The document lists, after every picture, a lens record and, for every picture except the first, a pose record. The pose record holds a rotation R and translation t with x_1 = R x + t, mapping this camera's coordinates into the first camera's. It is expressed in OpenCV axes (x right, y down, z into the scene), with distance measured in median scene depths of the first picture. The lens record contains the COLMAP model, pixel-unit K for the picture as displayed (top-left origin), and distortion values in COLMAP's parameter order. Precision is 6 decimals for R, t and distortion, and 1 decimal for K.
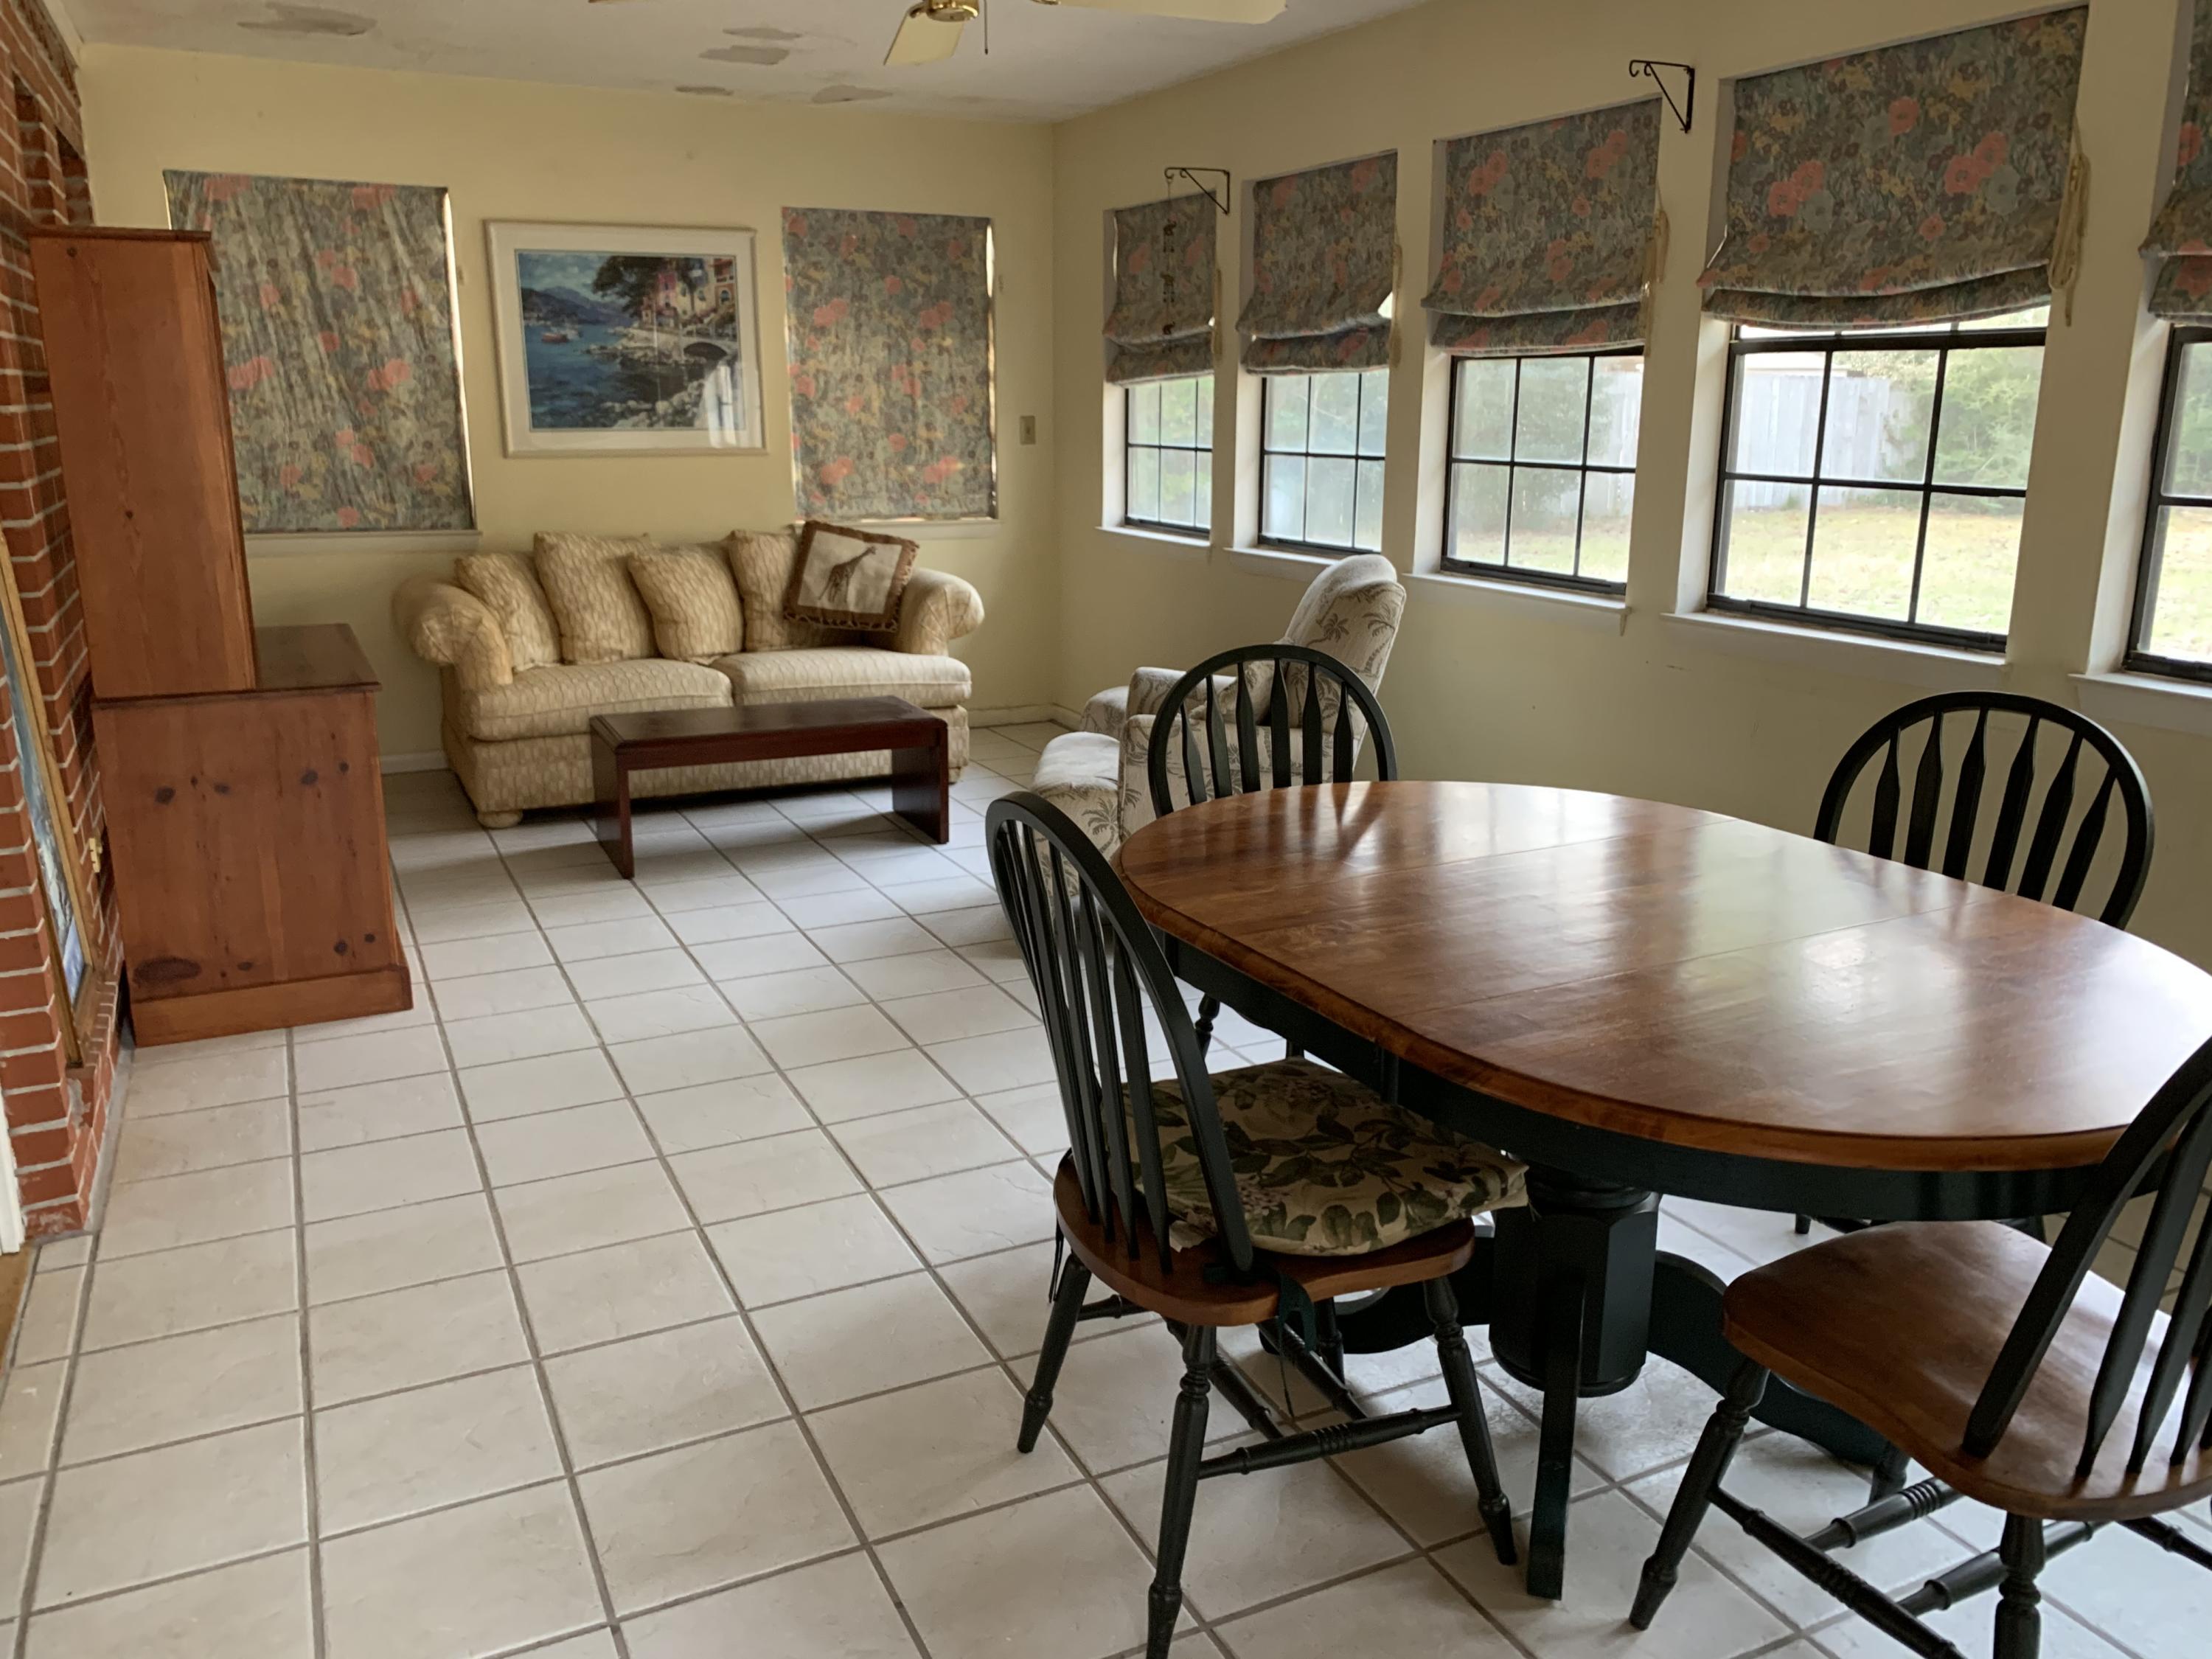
lens RADIAL K [[1709.3, 0, 1082.0], [0, 1709.3, 823.6], [0, 0, 1]] dist [0.038914, -0.057721]
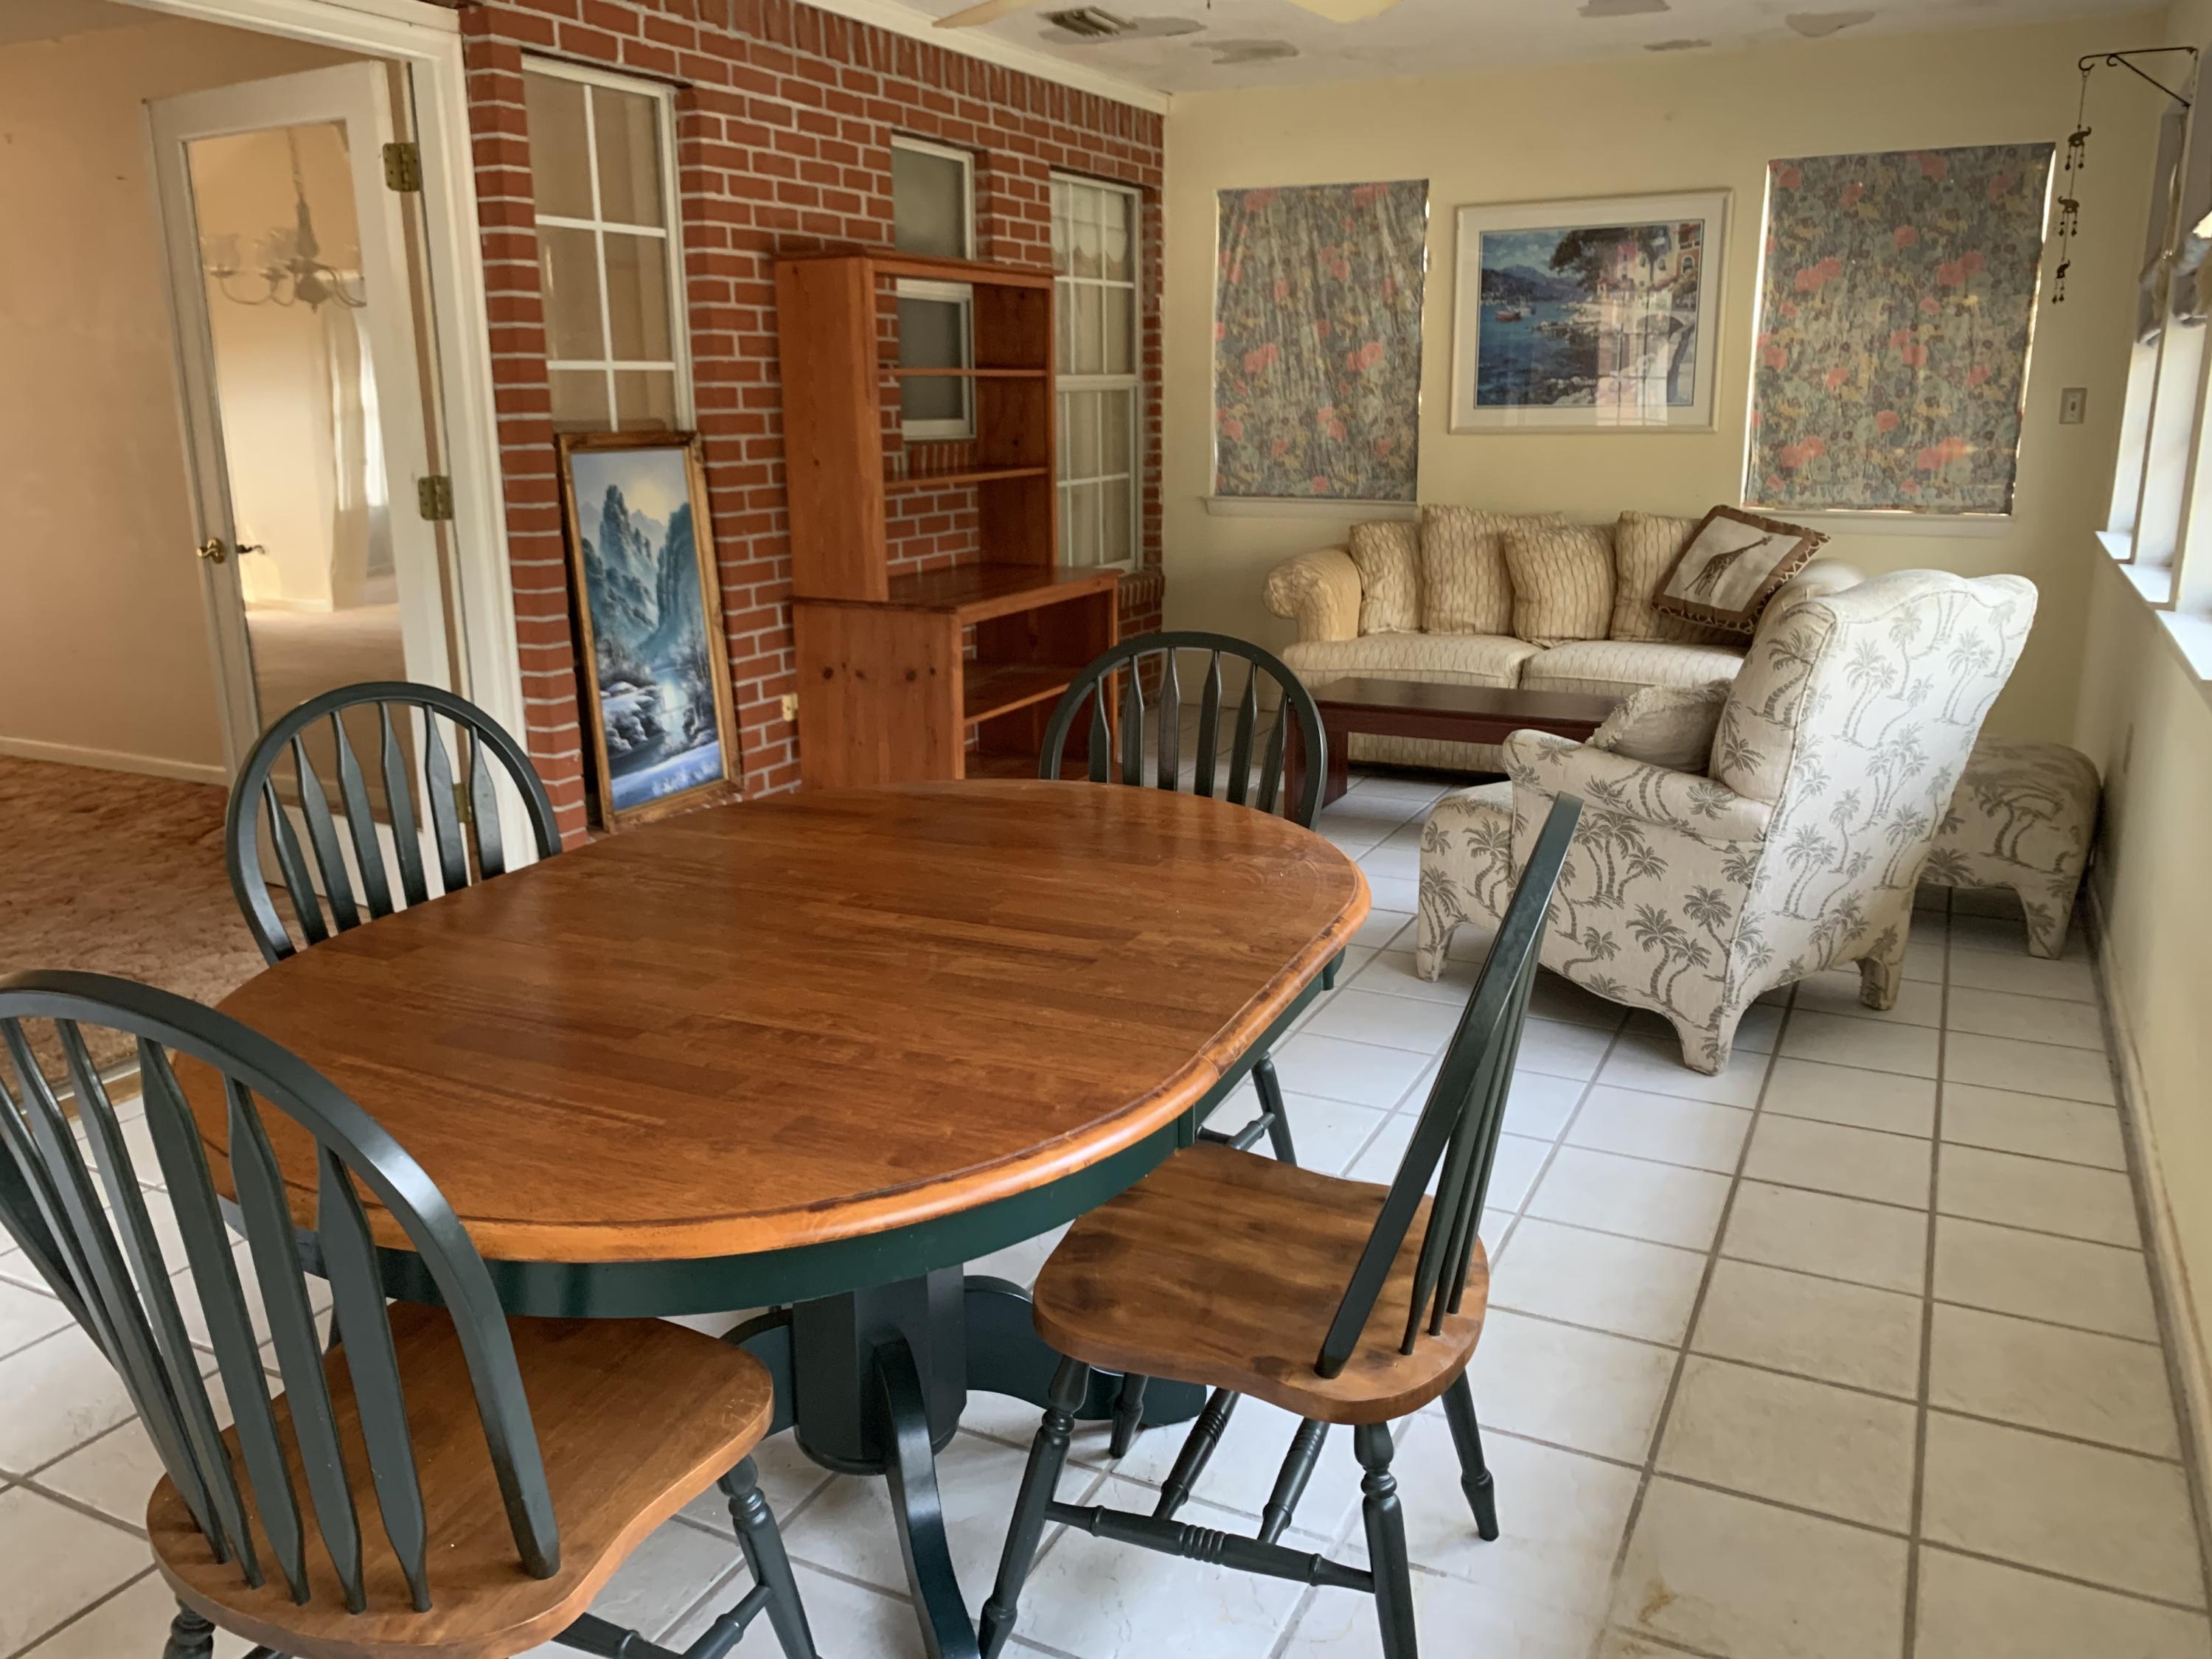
lens RADIAL K [[1743.8, 0, 1106.0], [0, 1743.8, 829.5], [0, 0, 1]] dist [-0.046957, 0.070500]
pose [[0.633368, 0.178663, -0.752944, 0.366522], [-0.173740, 0.980975, 0.086623, -0.032725], [0.754095, 0.075952, 0.652358, 0.174840]]
